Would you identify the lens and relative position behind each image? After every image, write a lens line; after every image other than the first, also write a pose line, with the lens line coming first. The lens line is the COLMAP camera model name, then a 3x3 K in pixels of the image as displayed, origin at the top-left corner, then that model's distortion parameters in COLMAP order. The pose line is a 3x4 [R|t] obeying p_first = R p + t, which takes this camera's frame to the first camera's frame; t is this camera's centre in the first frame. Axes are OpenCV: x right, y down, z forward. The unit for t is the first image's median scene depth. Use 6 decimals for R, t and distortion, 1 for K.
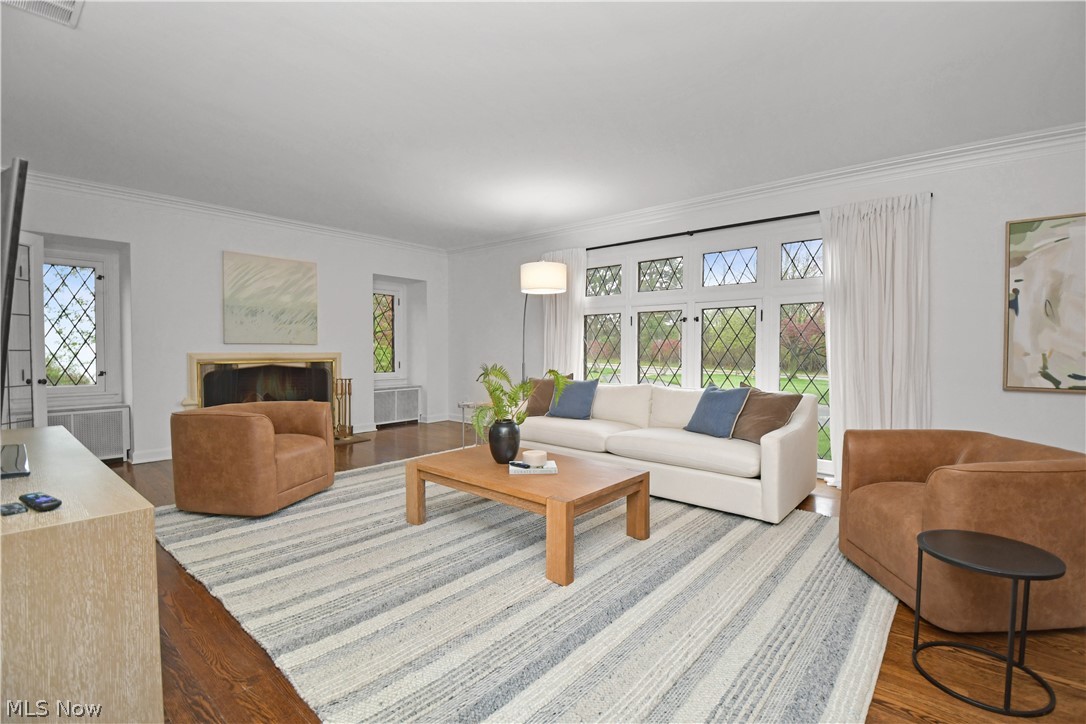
lens RADIAL K [[487.8, 0, 574.2], [0, 487.8, 361.3], [0, 0, 1]] dist [0.011867, -0.020264]
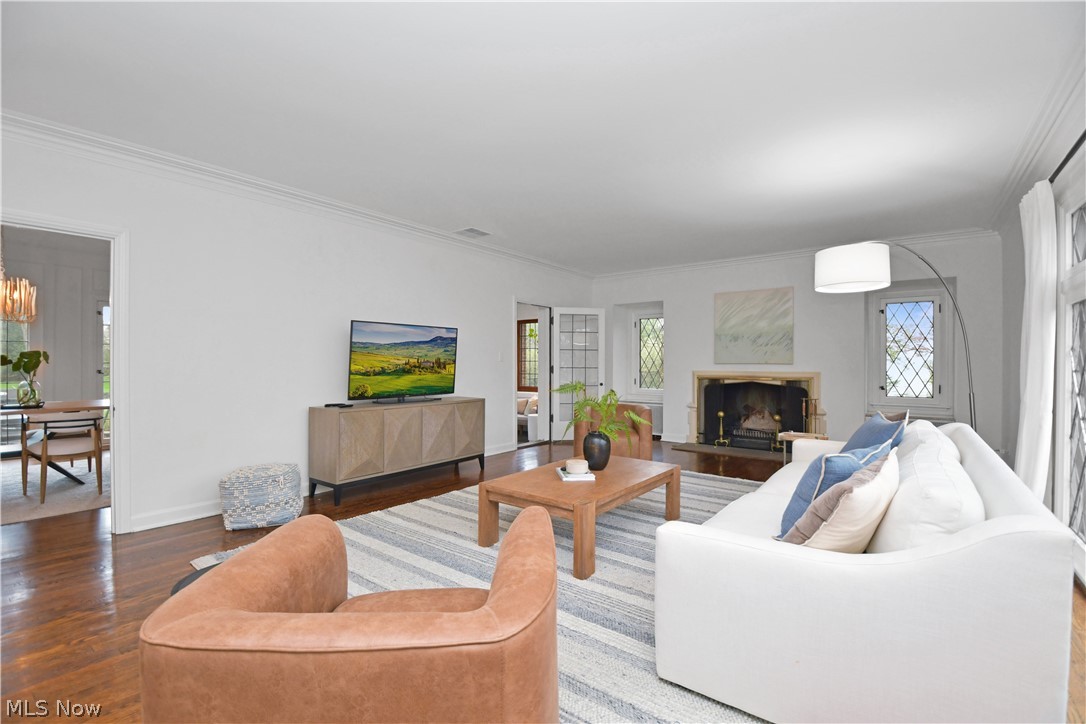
lens RADIAL K [[493.5, 0, 549.2], [0, 493.5, 372.9], [0, 0, 1]] dist [0.001855, -0.000010]
pose [[0.023829, 0.008339, -0.999681, 0.587373], [-0.027950, 0.999580, 0.007672, -0.009320], [0.999325, 0.027758, 0.024052, 0.508930]]
